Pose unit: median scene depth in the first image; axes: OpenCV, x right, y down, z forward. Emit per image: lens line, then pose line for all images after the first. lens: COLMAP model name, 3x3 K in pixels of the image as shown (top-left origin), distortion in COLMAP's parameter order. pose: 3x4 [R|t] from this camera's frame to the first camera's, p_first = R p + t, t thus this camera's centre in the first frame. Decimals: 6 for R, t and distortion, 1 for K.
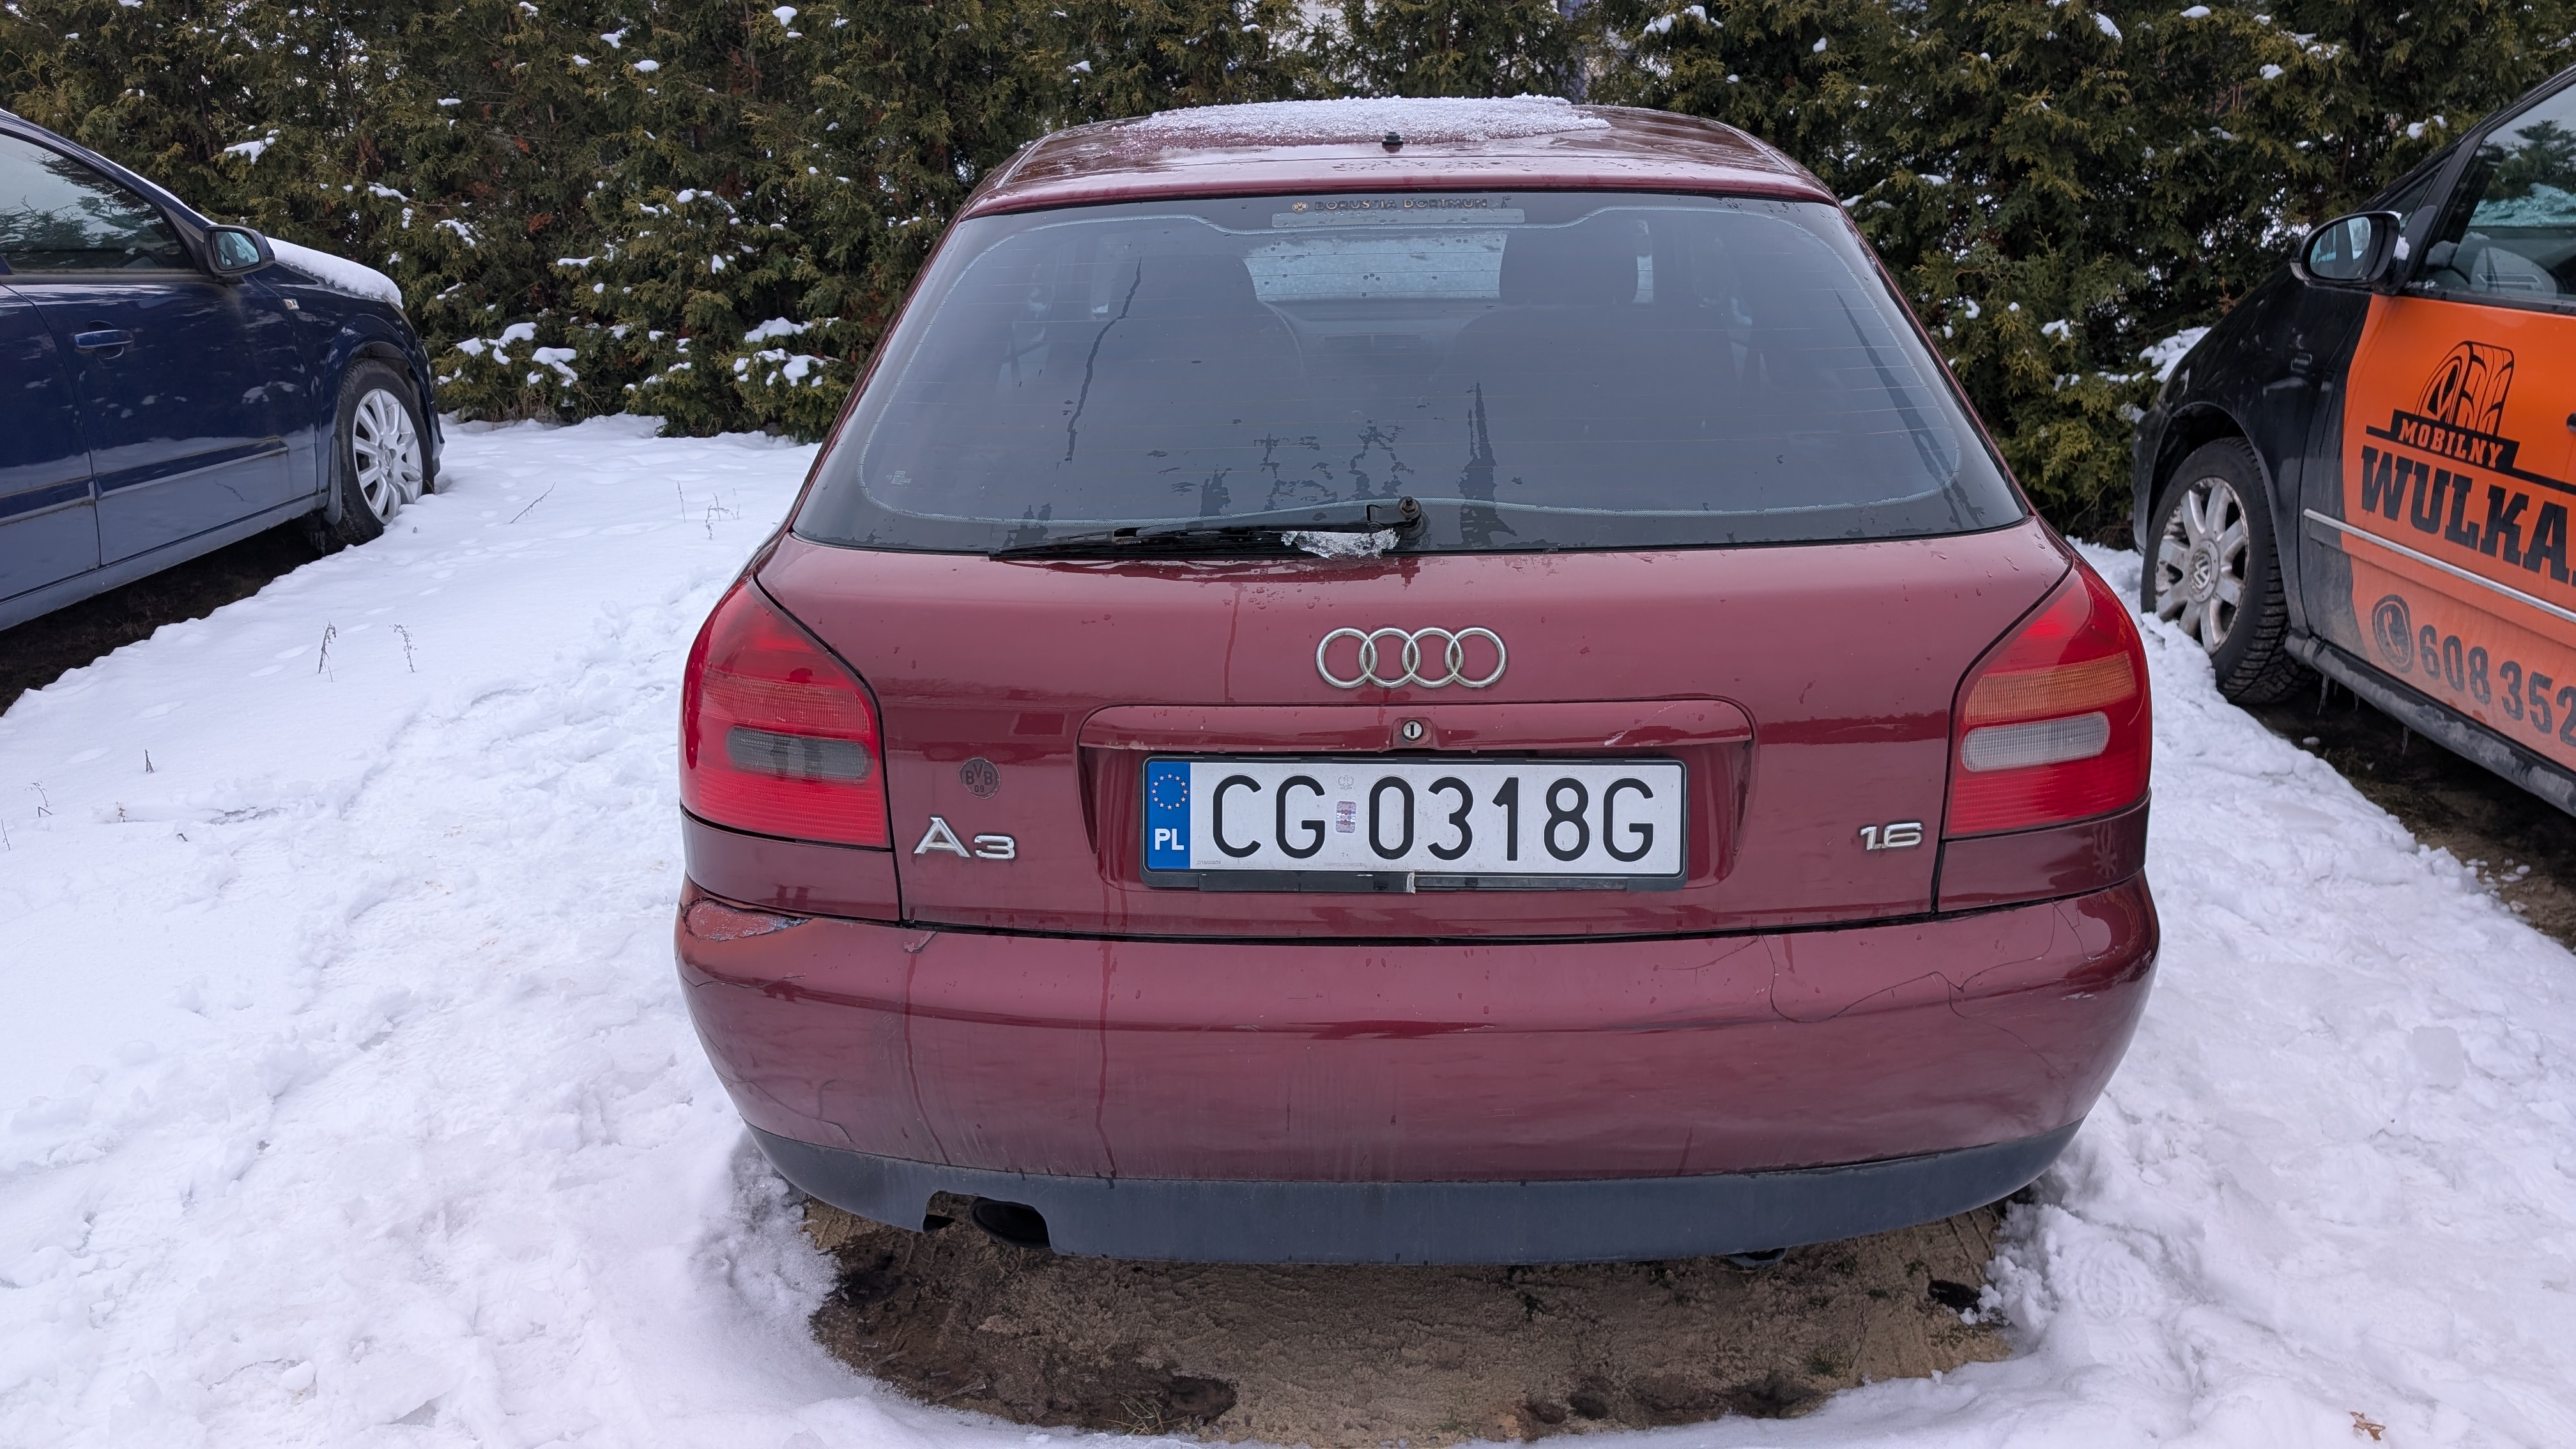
lens RADIAL K [[1831.6, 0, 1295.2], [0, 1831.6, 713.2], [0, 0, 1]] dist [0.010857, 0.000911]
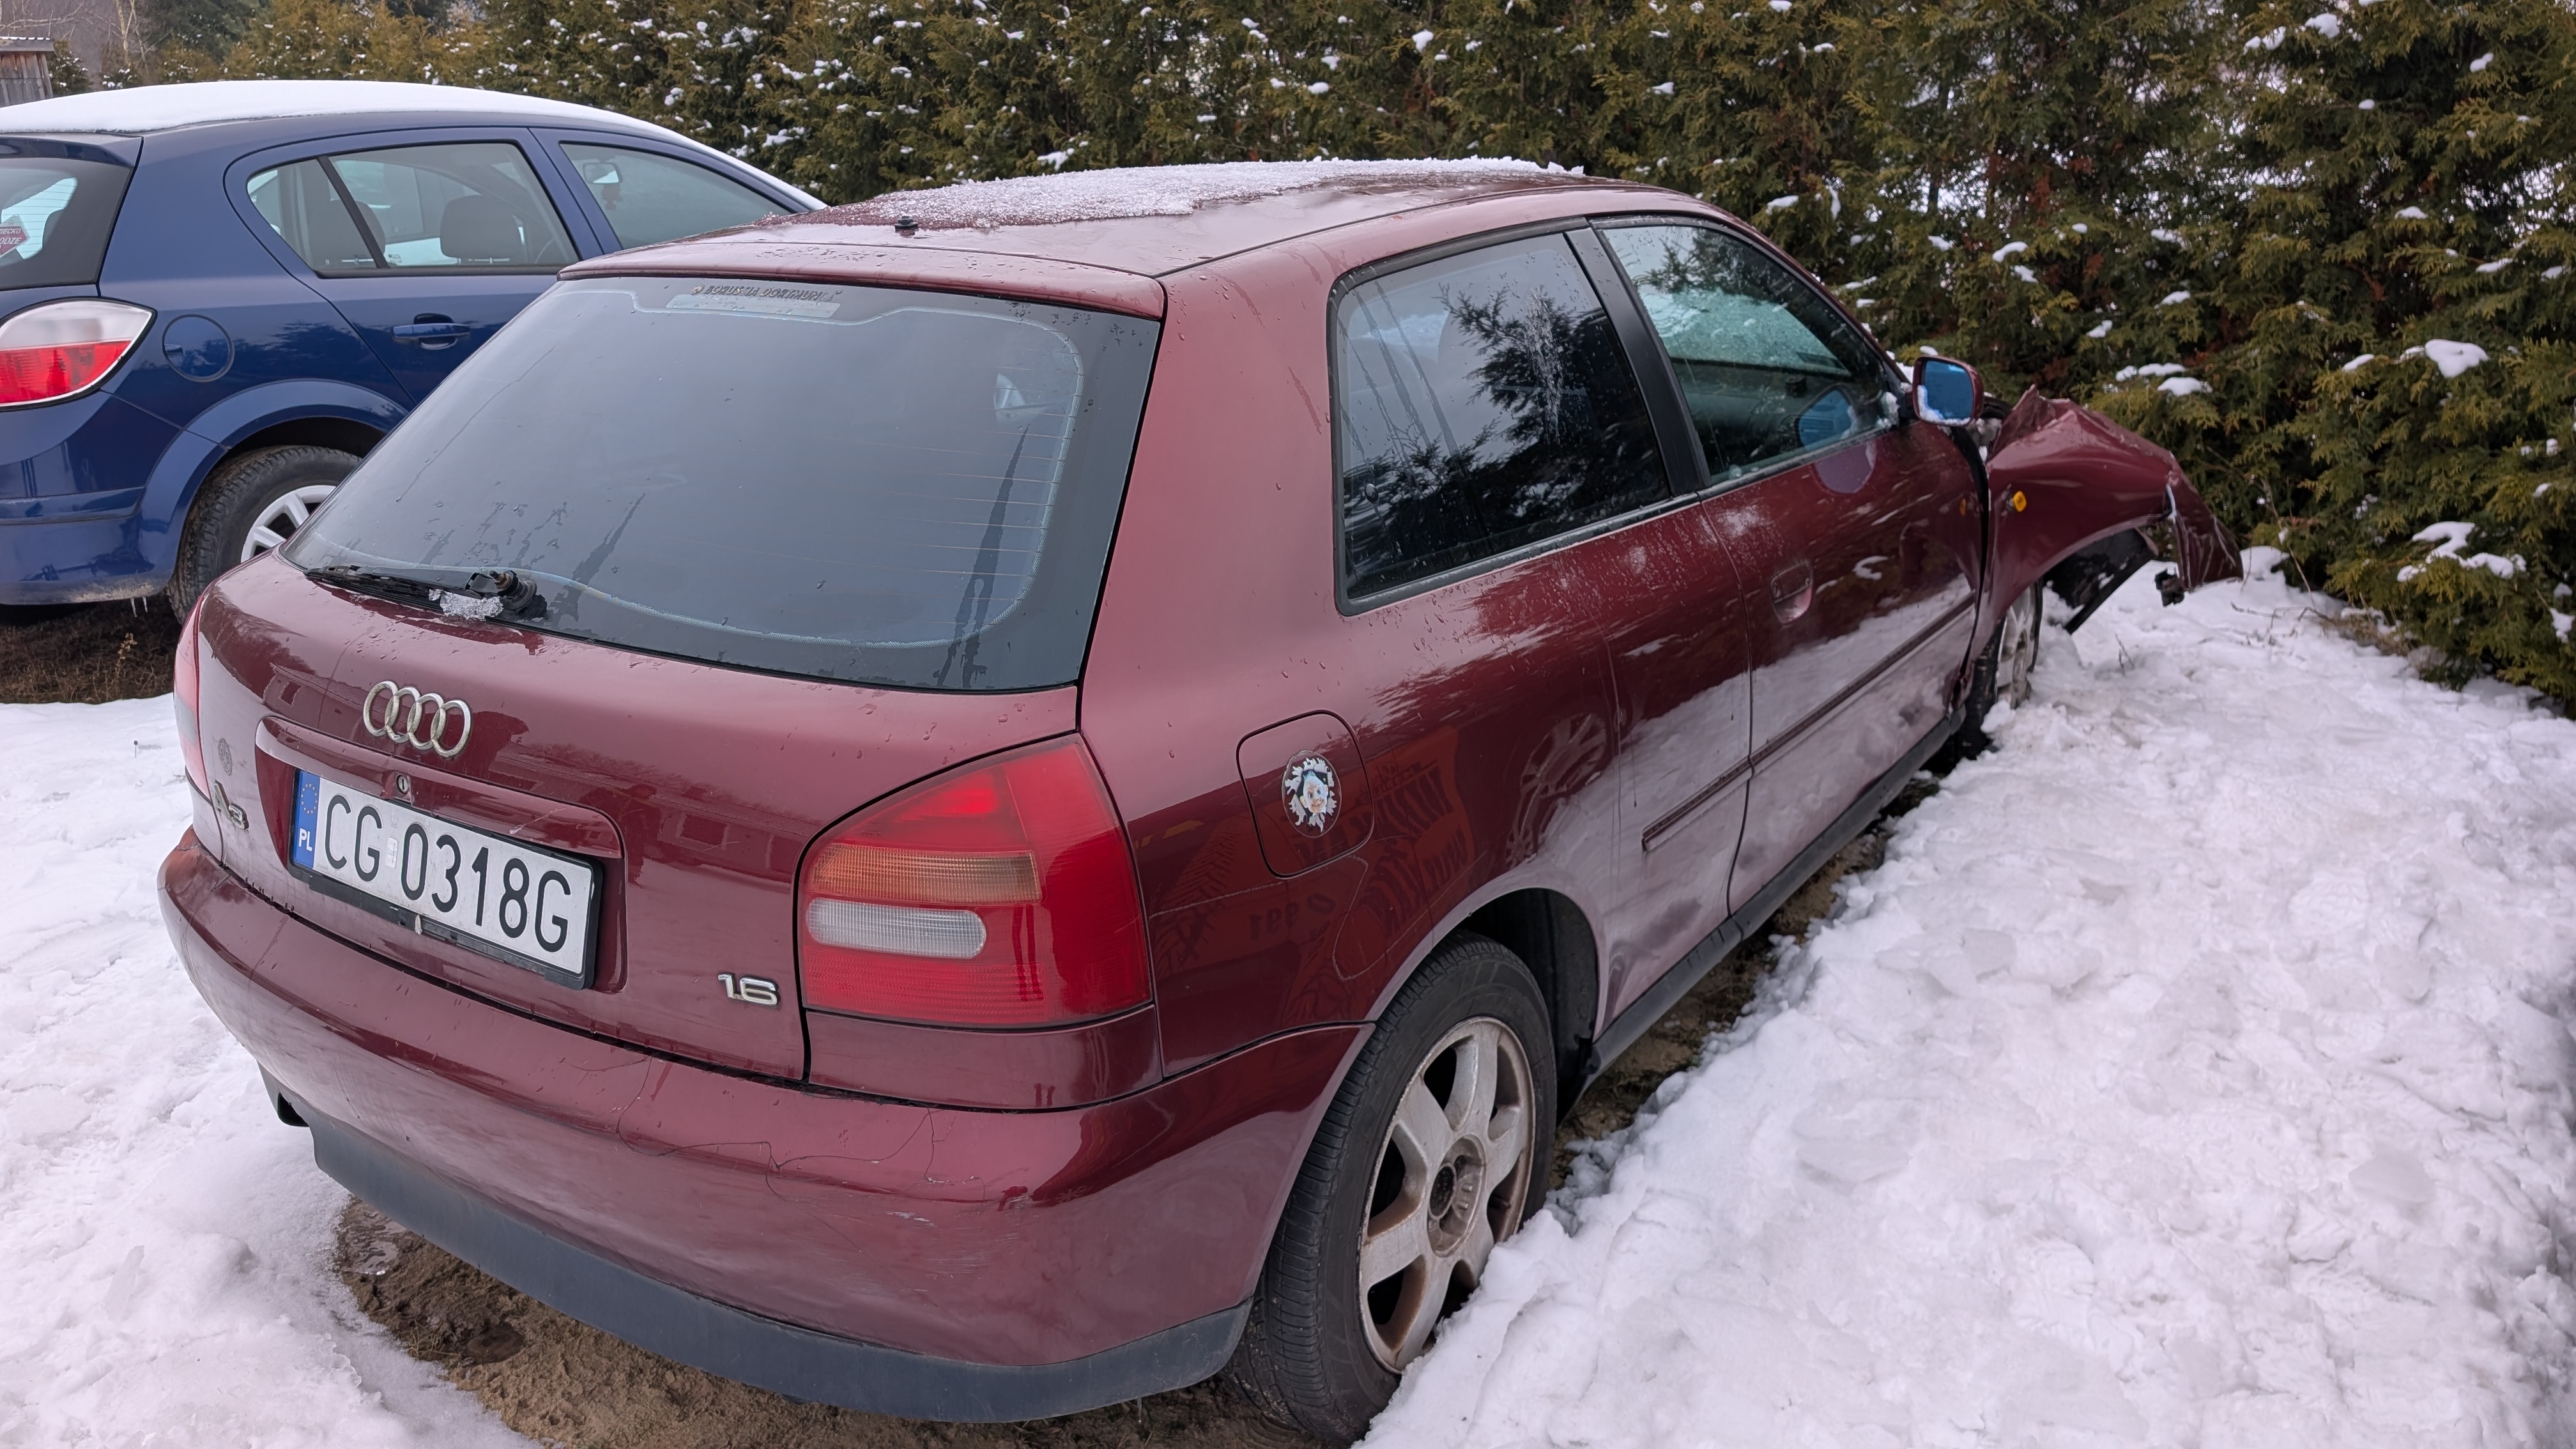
lens RADIAL K [[1831.6, 0, 1294.1], [0, 1831.6, 735.9], [0, 0, 1]] dist [0.010857, 0.000911]
pose [[0.848720, 0.174107, -0.499361, 1.024740], [-0.167071, 0.984167, 0.059182, -0.167638], [0.501759, 0.033200, 0.864370, 0.316145]]
